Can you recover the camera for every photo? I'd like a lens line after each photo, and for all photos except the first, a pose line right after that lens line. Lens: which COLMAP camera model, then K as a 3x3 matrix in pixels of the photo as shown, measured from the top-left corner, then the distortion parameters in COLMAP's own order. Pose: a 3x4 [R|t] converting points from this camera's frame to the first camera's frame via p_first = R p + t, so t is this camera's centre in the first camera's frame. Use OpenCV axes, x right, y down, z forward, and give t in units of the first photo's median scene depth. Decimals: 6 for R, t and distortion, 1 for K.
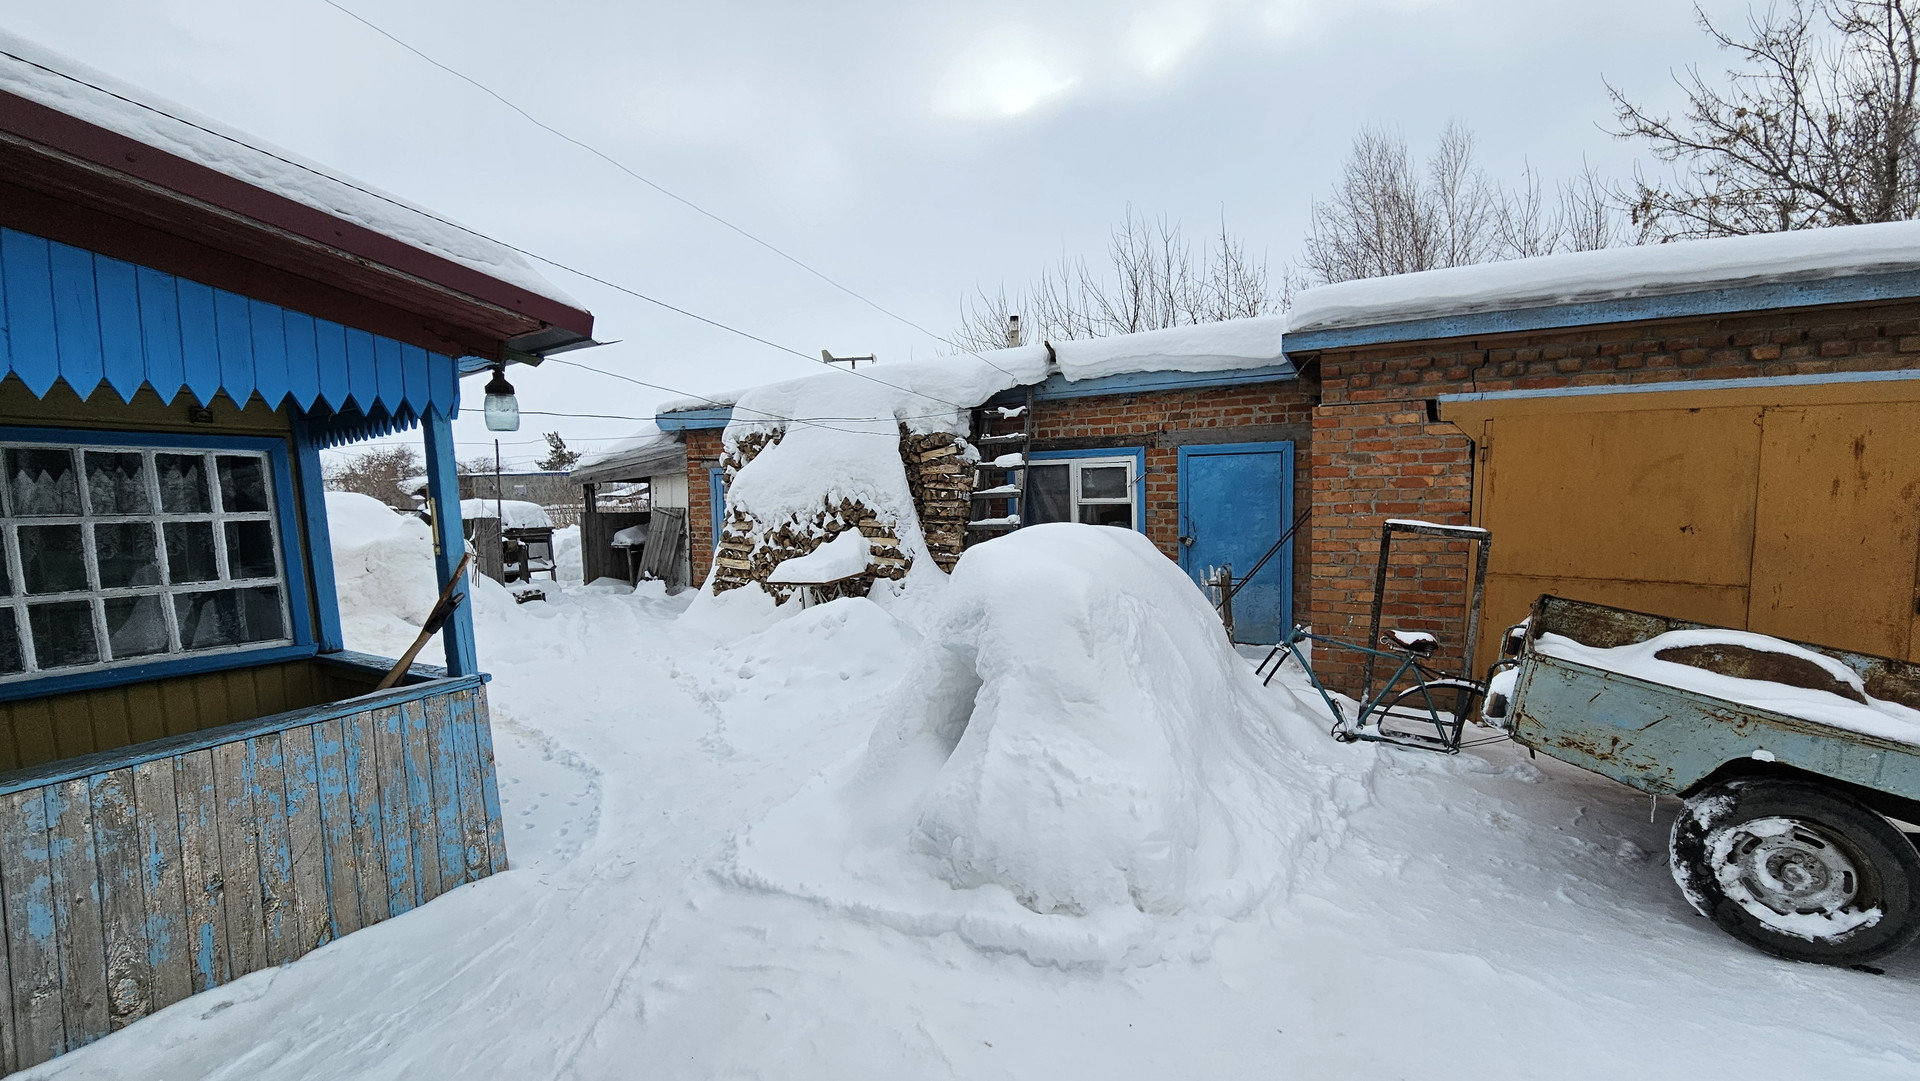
lens RADIAL K [[786.7, 0, 955.1], [0, 786.7, 551.9], [0, 0, 1]] dist [-0.003323, 0.000795]
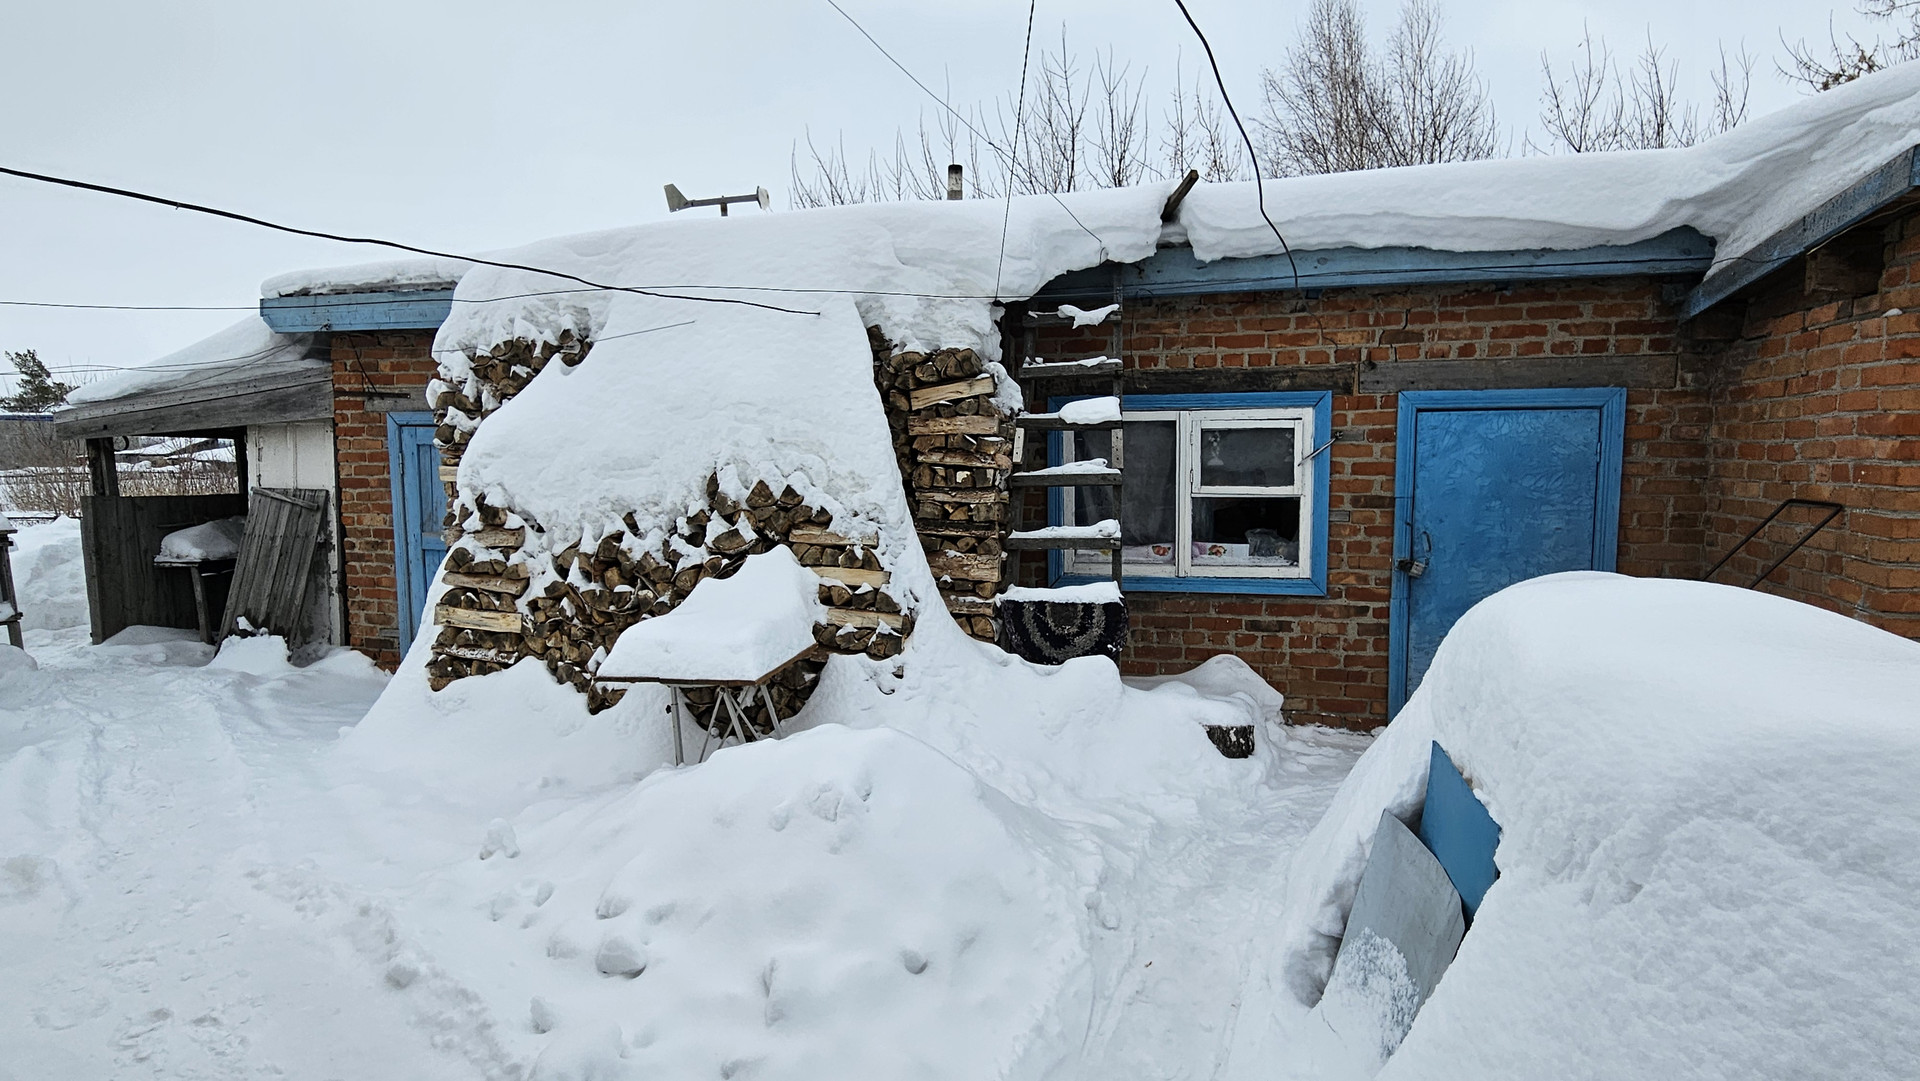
lens RADIAL K [[1014.8, 0, 955.3], [0, 1014.8, 553.1], [0, 0, 1]] dist [-0.000458, -0.000383]
pose [[0.964716, -0.010487, 0.263085, -0.188196], [0.005759, 0.999808, 0.018734, -0.037671], [-0.263231, -0.016558, 0.964591, 0.394811]]
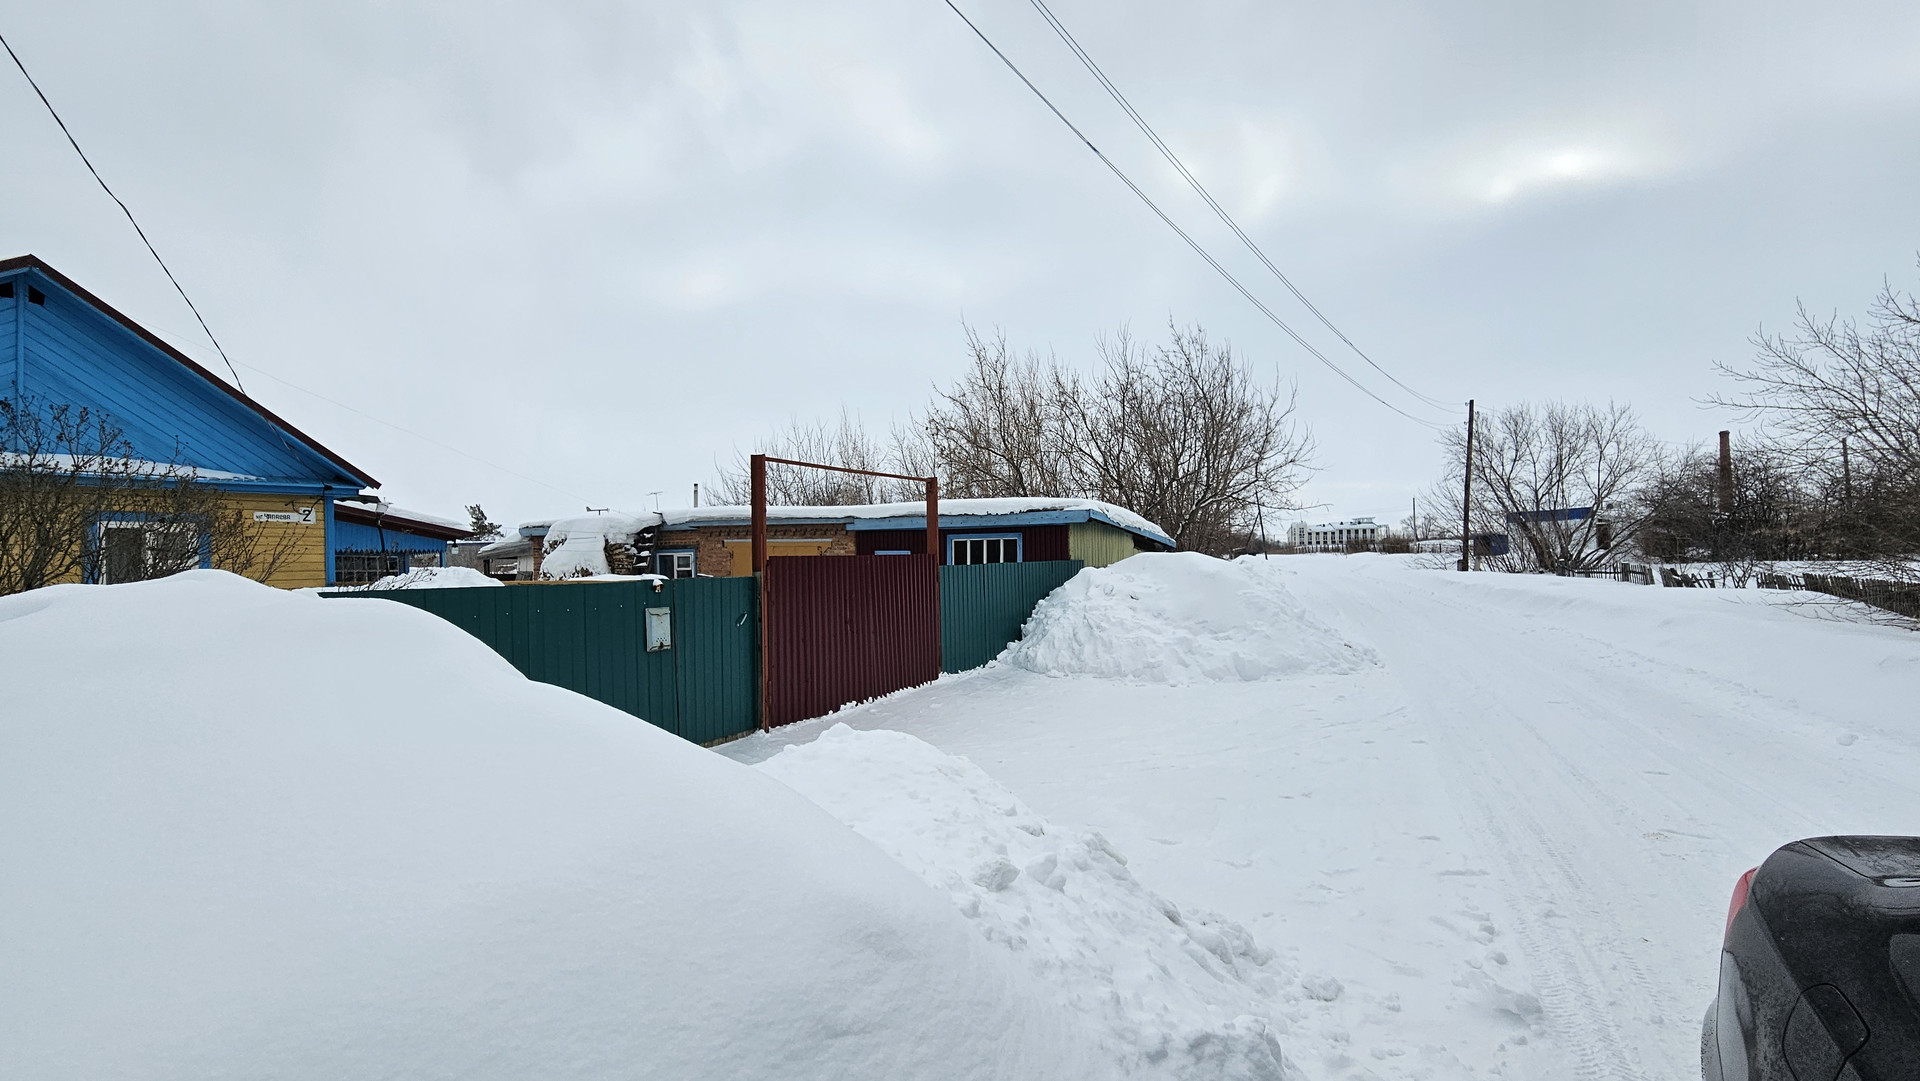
lens RADIAL K [[786.7, 0, 958.8], [0, 786.7, 540.7], [0, 0, 1]] dist [-0.003323, 0.000795]
pose [[0.996647, 0.009401, 0.081274, 0.917111], [-0.000986, 0.994684, -0.102968, 0.114736], [-0.081810, 0.102542, 0.991359, -1.749071]]
